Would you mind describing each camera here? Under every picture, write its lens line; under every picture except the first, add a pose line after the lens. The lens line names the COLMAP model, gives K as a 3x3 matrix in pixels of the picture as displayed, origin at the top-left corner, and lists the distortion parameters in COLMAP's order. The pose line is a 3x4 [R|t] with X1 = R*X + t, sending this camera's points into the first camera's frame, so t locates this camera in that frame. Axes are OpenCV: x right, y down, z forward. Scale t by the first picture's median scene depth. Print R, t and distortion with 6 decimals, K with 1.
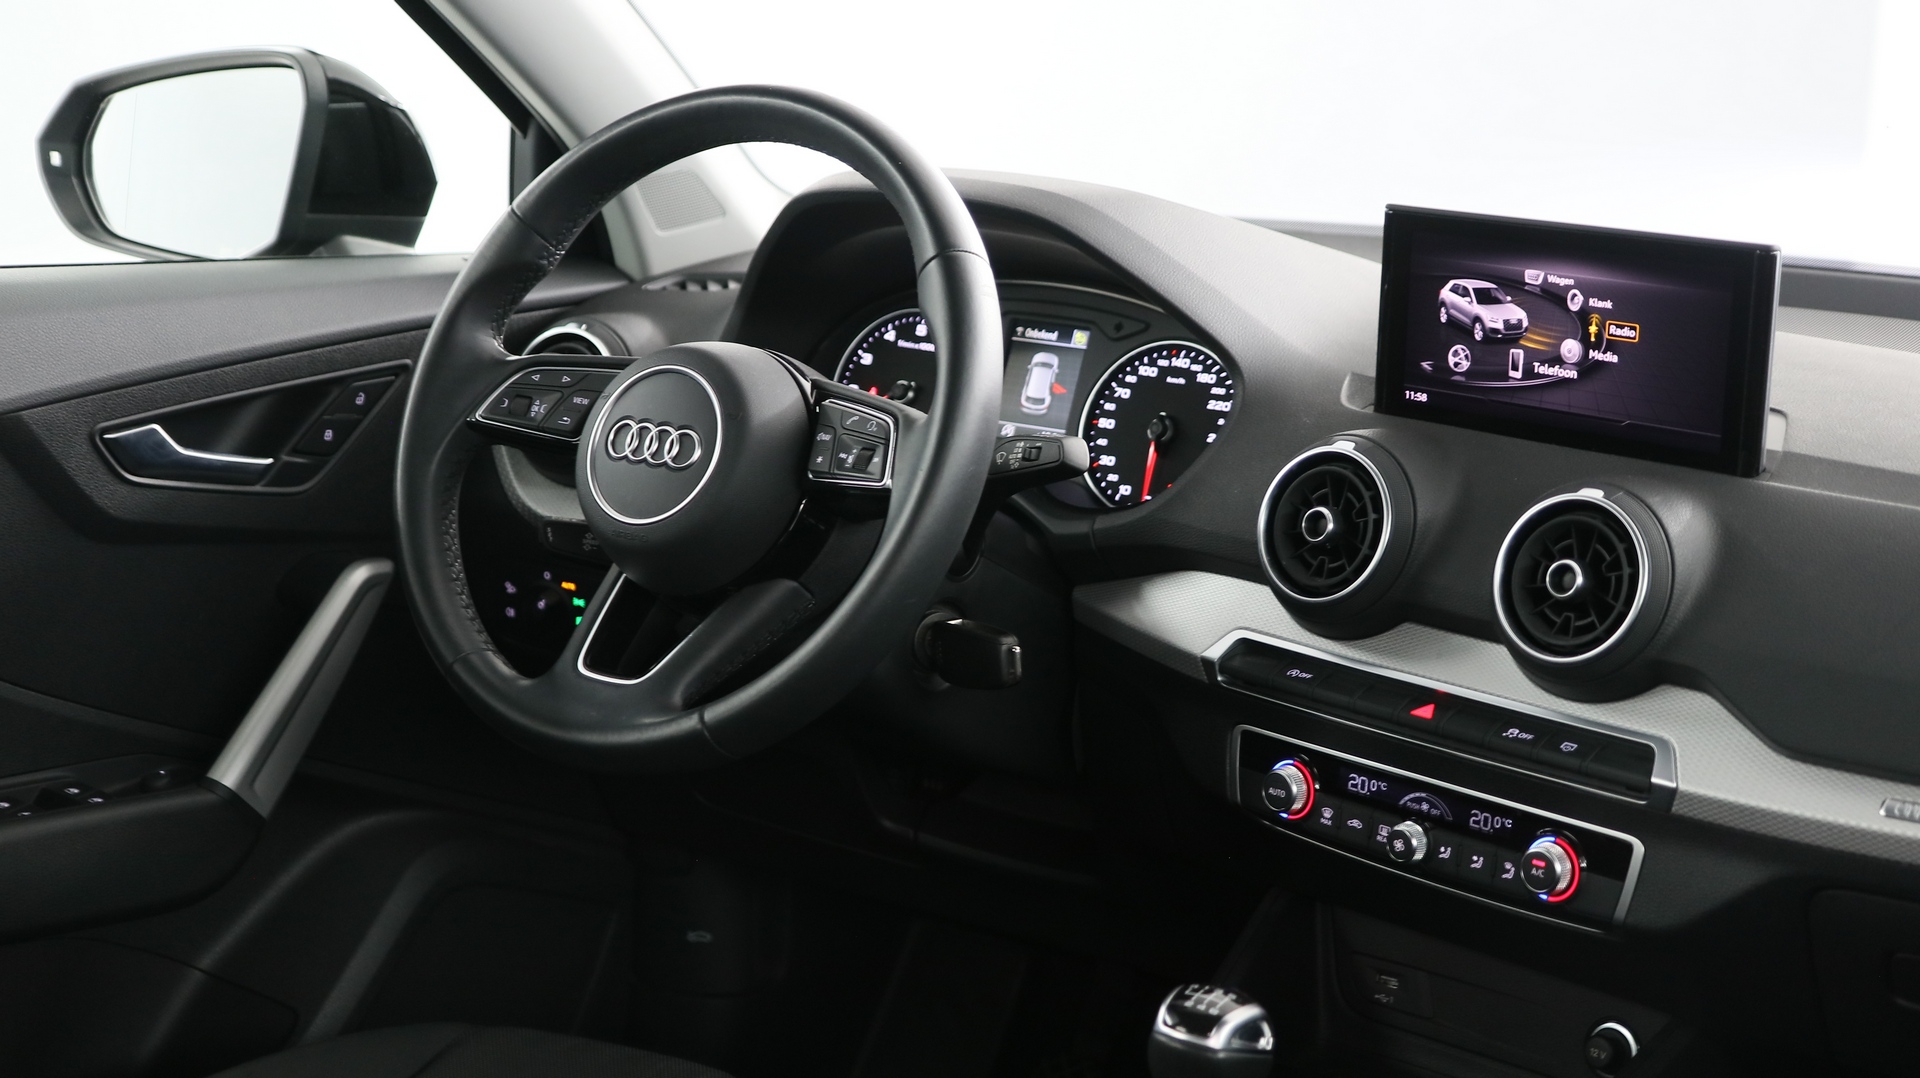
lens RADIAL K [[2887.0, 0, 960.0], [0, 2887.0, 539.0], [0, 0, 1]] dist [0.001862, -0.100676]
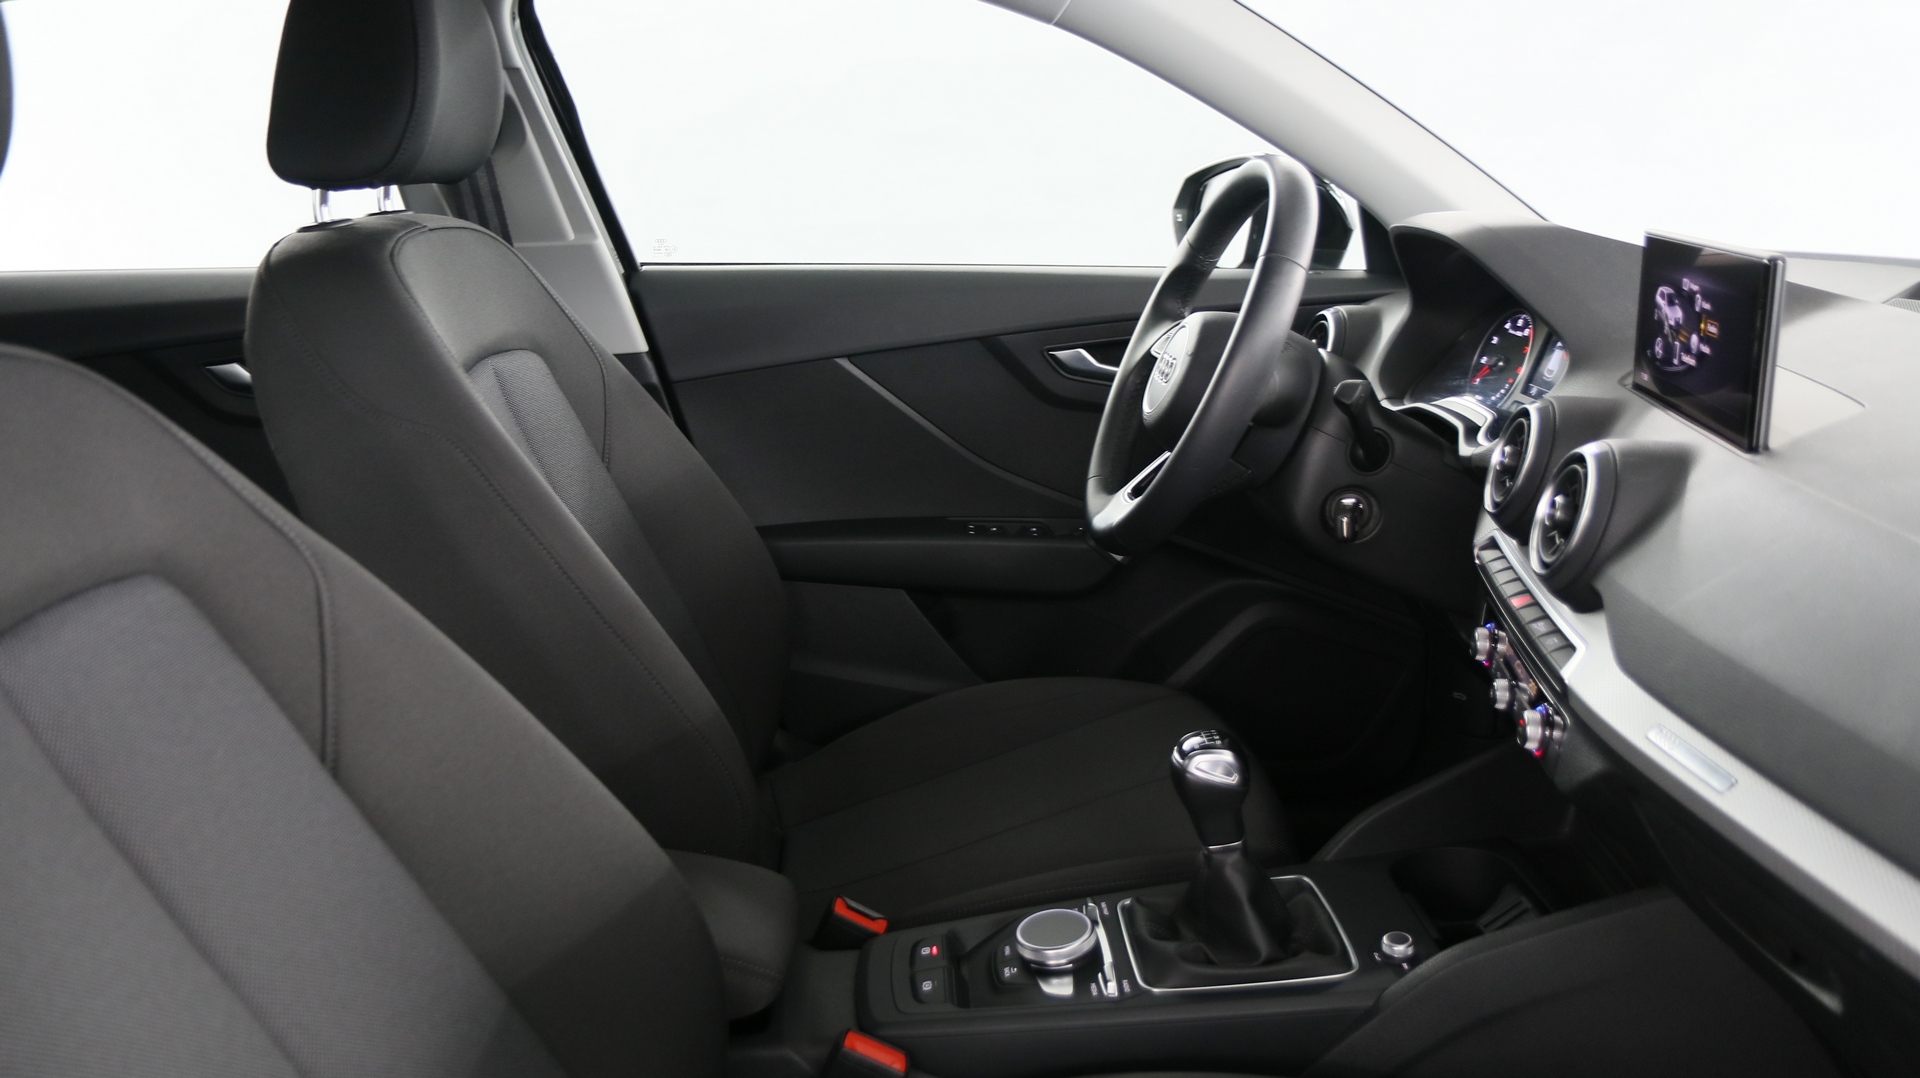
lens RADIAL K [[1474.7, 0, 948.9], [0, 1474.7, 535.6], [0, 0, 1]] dist [-0.006810, -0.001493]
pose [[0.614133, 0.155231, -0.773786, 0.507481], [-0.109668, 0.987738, 0.111112, -0.017659], [0.781546, 0.016622, 0.623626, 0.337820]]
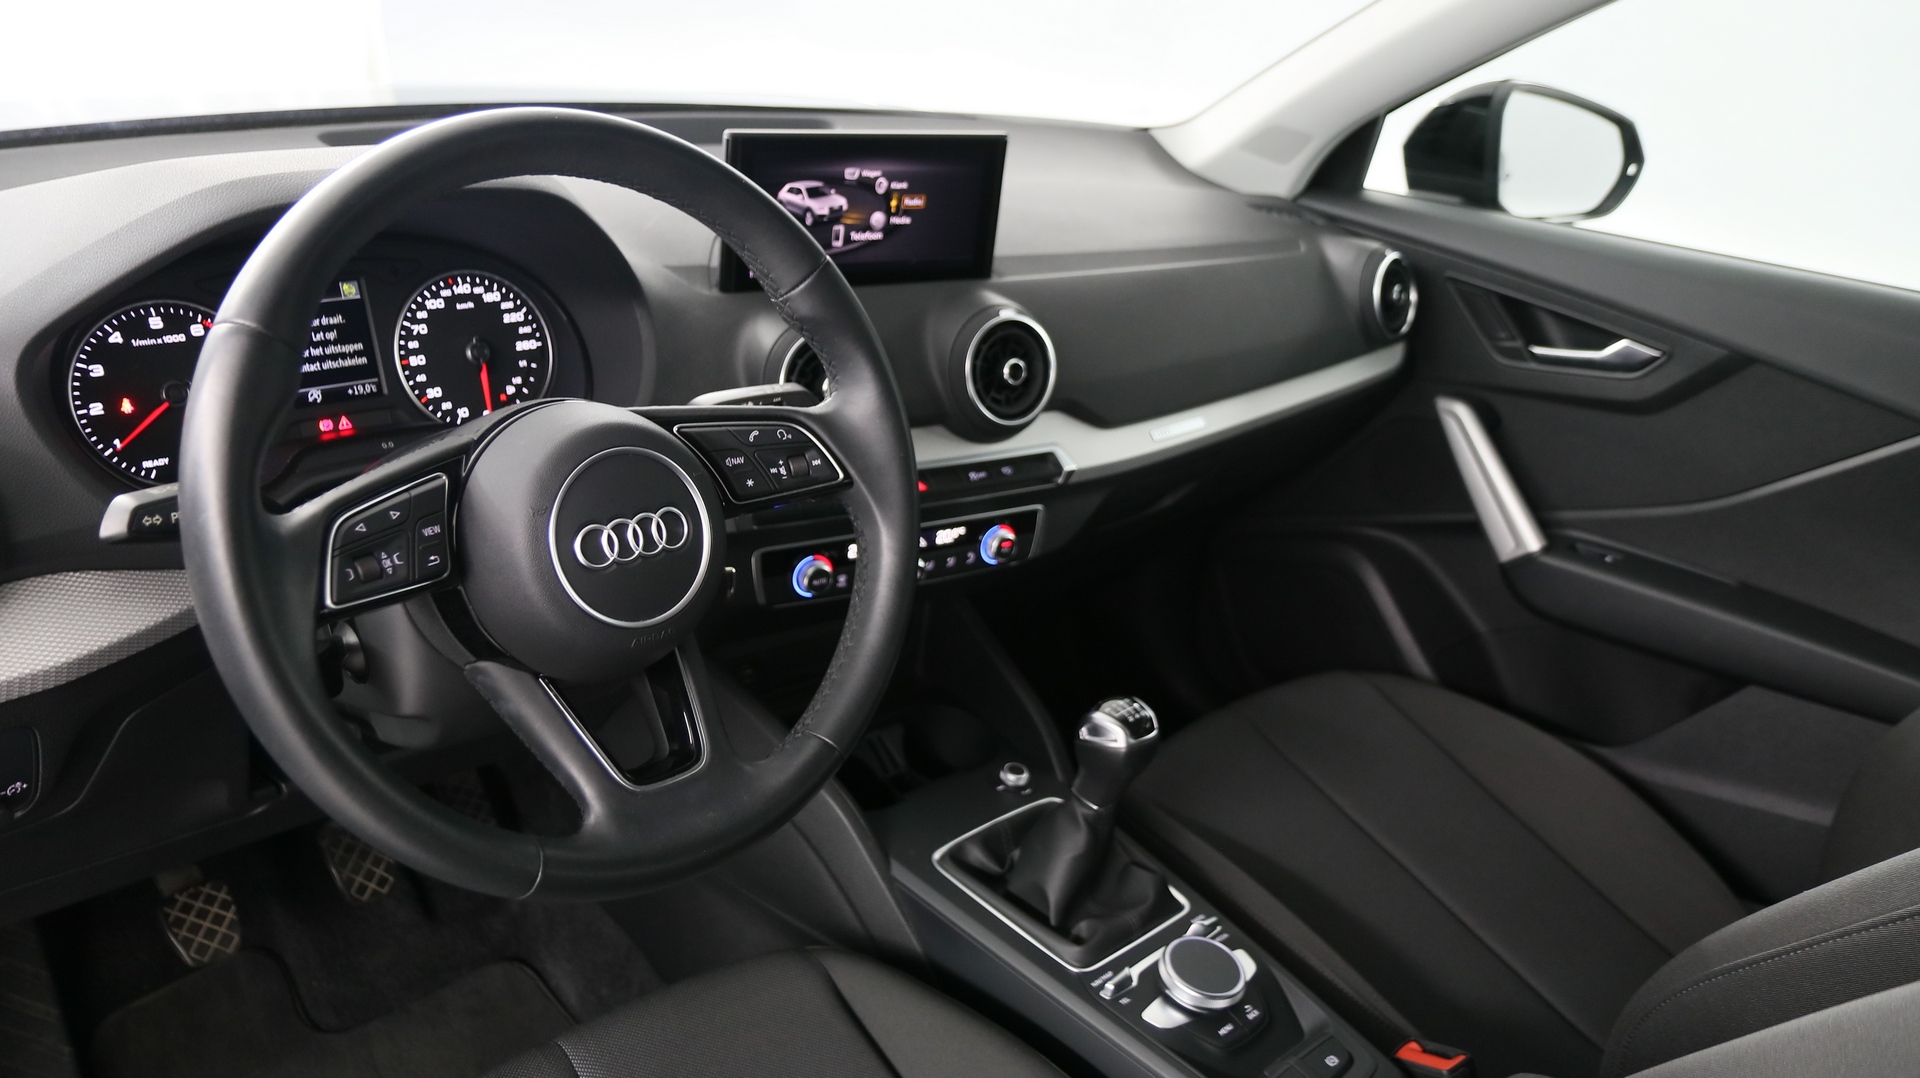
lens RADIAL K [[1456.5, 0, 950.3], [0, 1456.5, 543.2], [0, 0, 1]] dist [-0.011345, -0.000614]
pose [[0.185662, -0.414866, 0.890739, -0.492847], [0.101758, 0.909743, 0.402507, -0.203983], [-0.977330, 0.015910, 0.211121, 0.789115]]
